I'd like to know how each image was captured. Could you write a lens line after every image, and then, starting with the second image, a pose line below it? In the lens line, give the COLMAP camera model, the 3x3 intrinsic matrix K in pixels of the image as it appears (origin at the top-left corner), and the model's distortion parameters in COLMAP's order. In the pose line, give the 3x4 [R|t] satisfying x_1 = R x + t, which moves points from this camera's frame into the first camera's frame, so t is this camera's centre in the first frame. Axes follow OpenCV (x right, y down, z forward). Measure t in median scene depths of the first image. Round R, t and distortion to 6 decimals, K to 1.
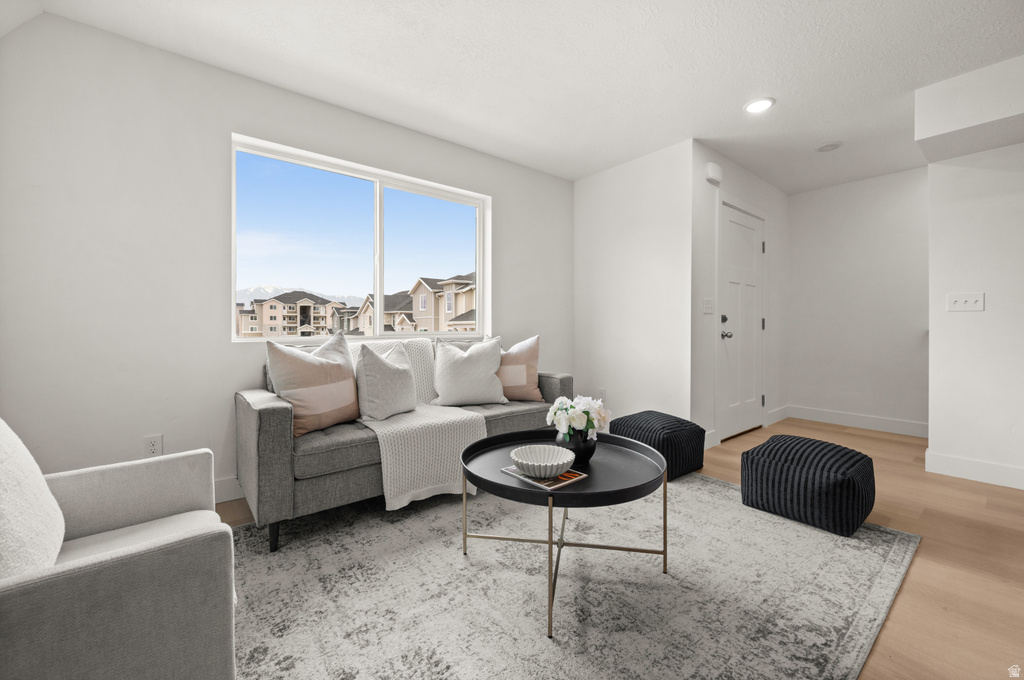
lens RADIAL K [[409.3, 0, 519.3], [0, 409.3, 333.1], [0, 0, 1]] dist [-0.000910, -0.000238]
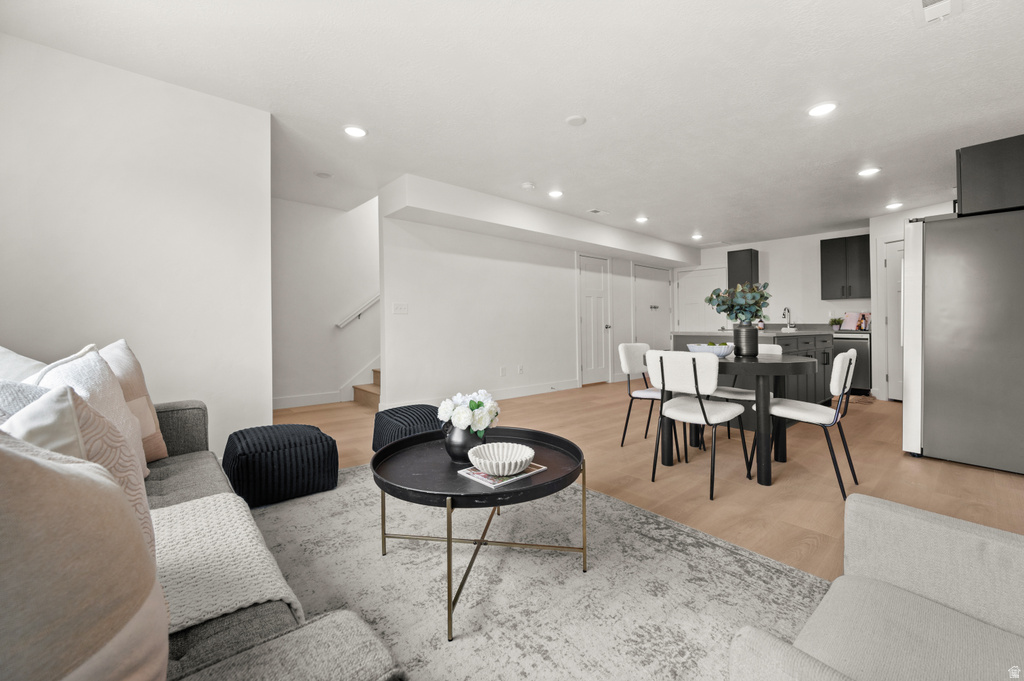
lens RADIAL K [[409.3, 0, 504.3], [0, 409.3, 316.8], [0, 0, 1]] dist [-0.000910, -0.000238]
pose [[-0.011274, 0.017368, 0.999786, -0.975804], [0.010268, 0.999798, -0.017253, -0.014748], [-0.999884, 0.010071, -0.011450, 1.029481]]
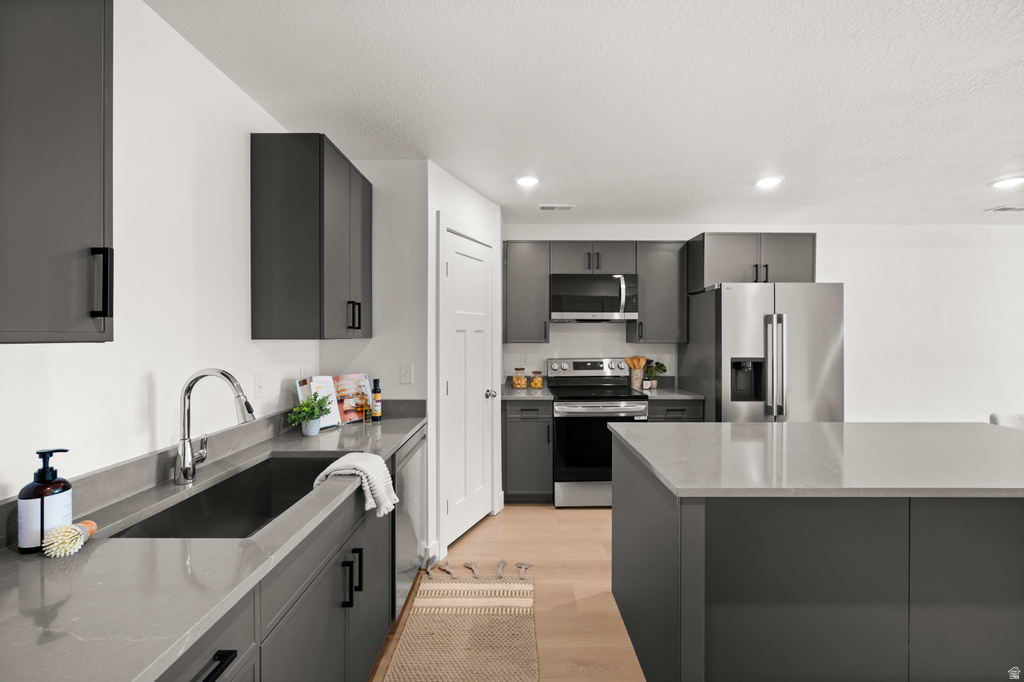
lens RADIAL K [[408.7, 0, 515.5], [0, 408.7, 337.0], [0, 0, 1]] dist [0.001357, -0.001401]
pose [[-0.624084, -0.001269, -0.781356, 3.328189], [-0.014257, 0.999851, 0.009763, -0.230021], [0.781227, 0.017232, -0.624009, -0.845747]]
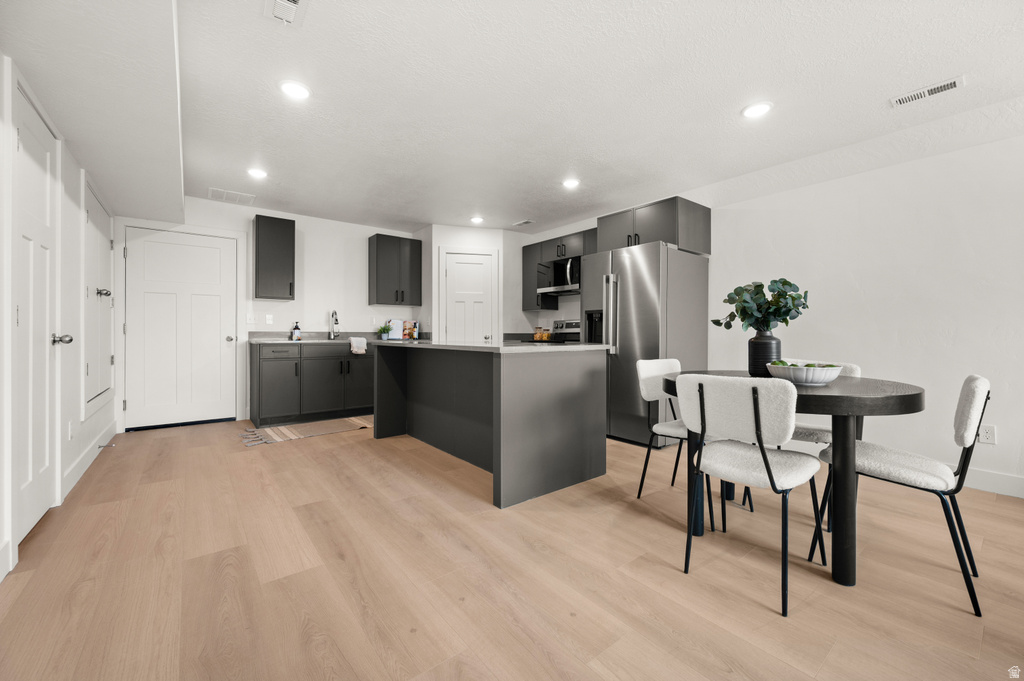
lens RADIAL K [[409.3, 0, 516.3], [0, 409.3, 332.6], [0, 0, 1]] dist [-0.000910, -0.000238]
pose [[-0.999987, -0.004944, 0.000746, 1.669073], [-0.004935, 0.999921, 0.011528, -0.022116], [-0.000803, 0.011524, -0.999933, 1.307815]]
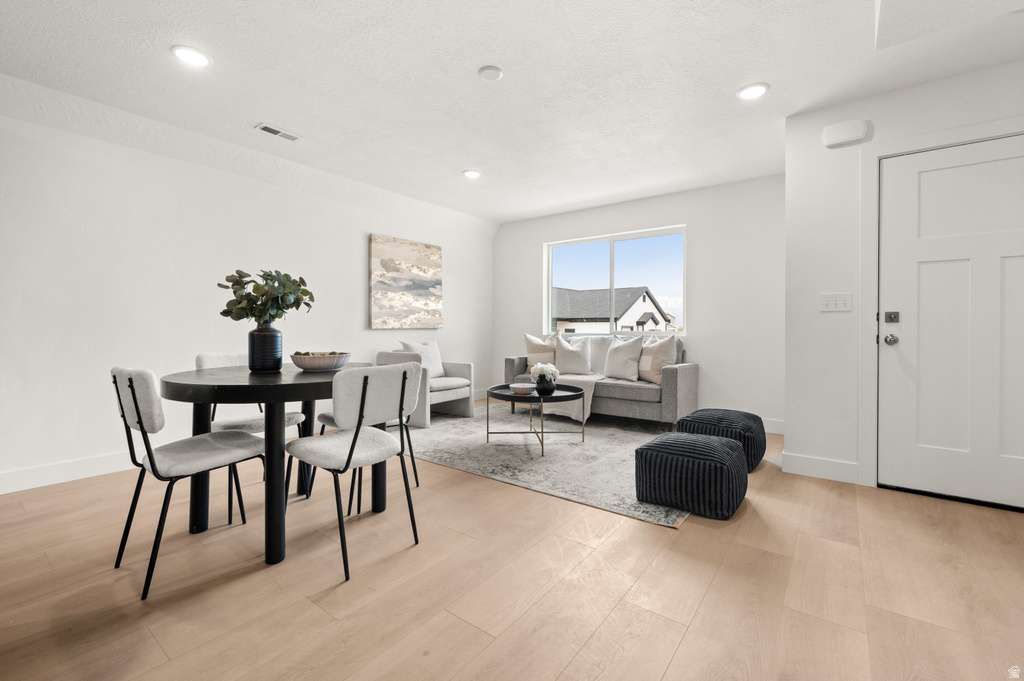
lens RADIAL K [[432.9, 0, 519.4], [0, 432.9, 322.4], [0, 0, 1]] dist [0.015249, -0.000051]
pose [[0.247911, -0.011872, -0.968710, 2.376607], [-0.015698, 0.999744, -0.016269, -0.006164], [0.968656, 0.019241, 0.247661, 0.391237]]
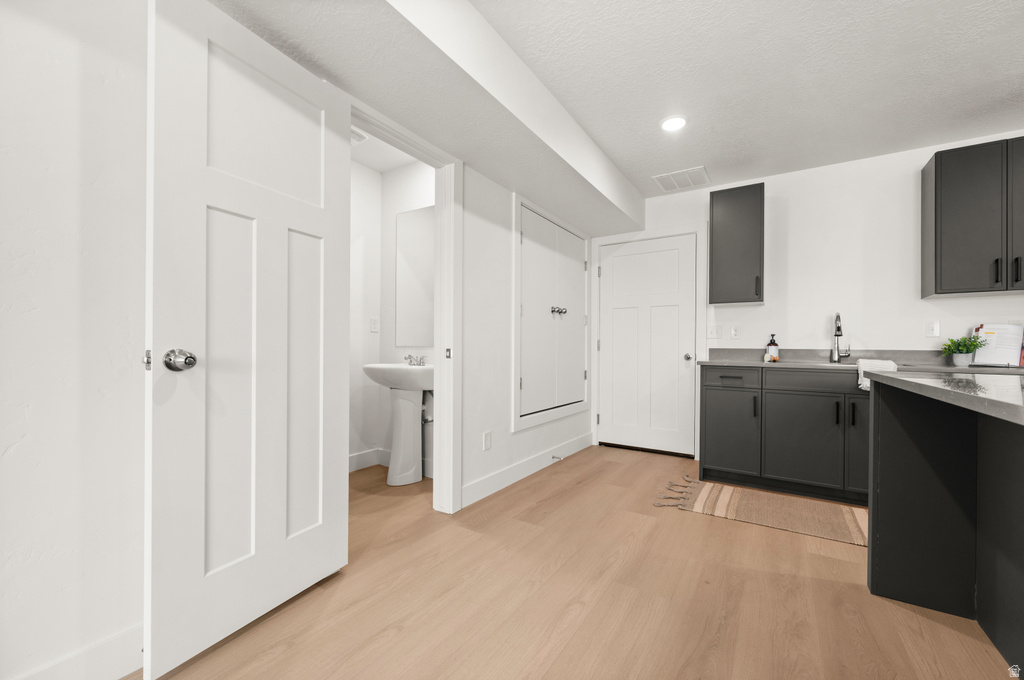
lens RADIAL K [[409.3, 0, 516.7], [0, 409.3, 344.7], [0, 0, 1]] dist [-0.000910, -0.000238]
pose [[-0.317956, 0.000849, 0.948105, 1.778487], [0.002893, 0.999996, 0.000074, -0.009198], [-0.948101, 0.002767, -0.317957, 0.132208]]
